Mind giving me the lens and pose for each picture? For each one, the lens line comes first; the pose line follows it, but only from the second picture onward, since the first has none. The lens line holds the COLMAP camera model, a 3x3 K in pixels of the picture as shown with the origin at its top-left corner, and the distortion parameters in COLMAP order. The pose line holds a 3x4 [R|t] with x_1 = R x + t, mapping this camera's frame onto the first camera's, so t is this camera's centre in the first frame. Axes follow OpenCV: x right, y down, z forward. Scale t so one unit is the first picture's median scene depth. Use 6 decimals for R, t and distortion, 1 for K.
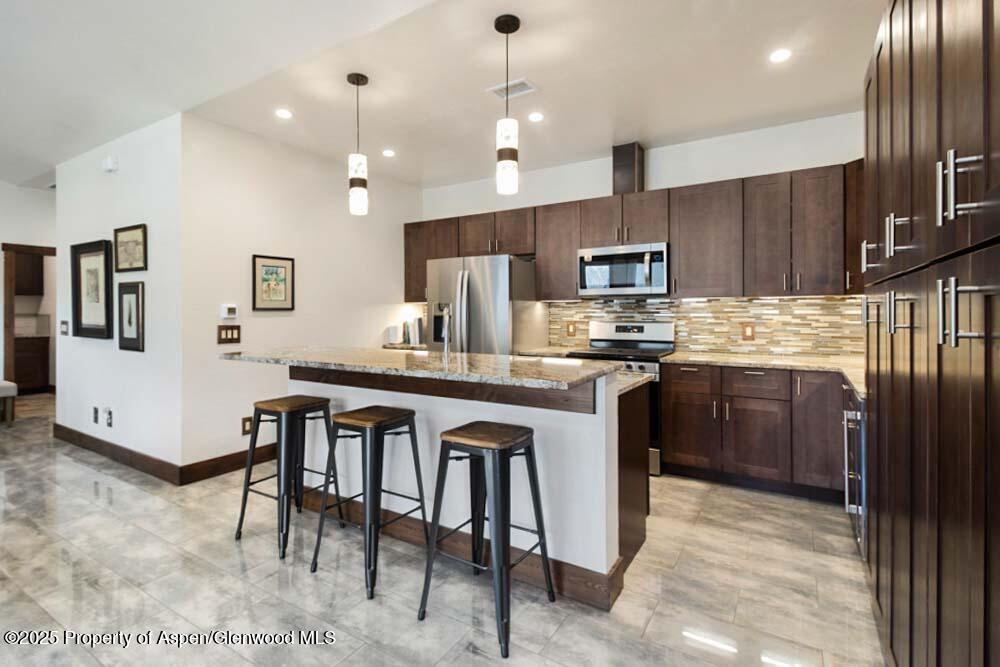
lens RADIAL K [[478.7, 0, 511.7], [0, 478.7, 310.6], [0, 0, 1]] dist [-0.005092, -0.014688]
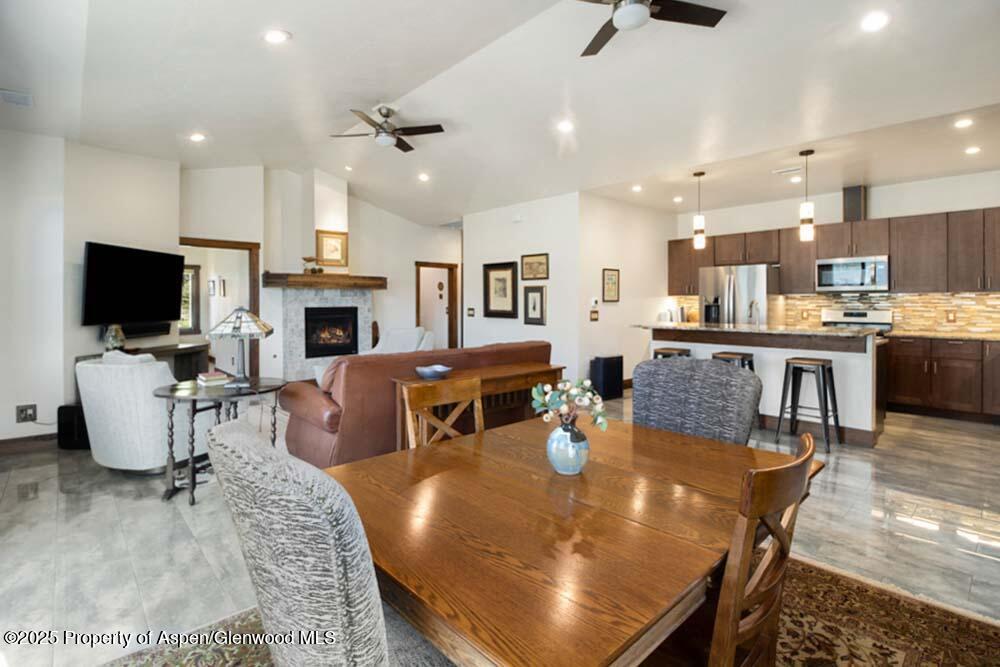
lens RADIAL K [[478.7, 0, 532.7], [0, 478.7, 306.3], [0, 0, 1]] dist [-0.005092, -0.014688]
pose [[0.966025, 0.001454, -0.258445, -0.353777], [0.002083, 0.999908, 0.013411, -0.008438], [0.258441, -0.013493, 0.965933, -0.698909]]
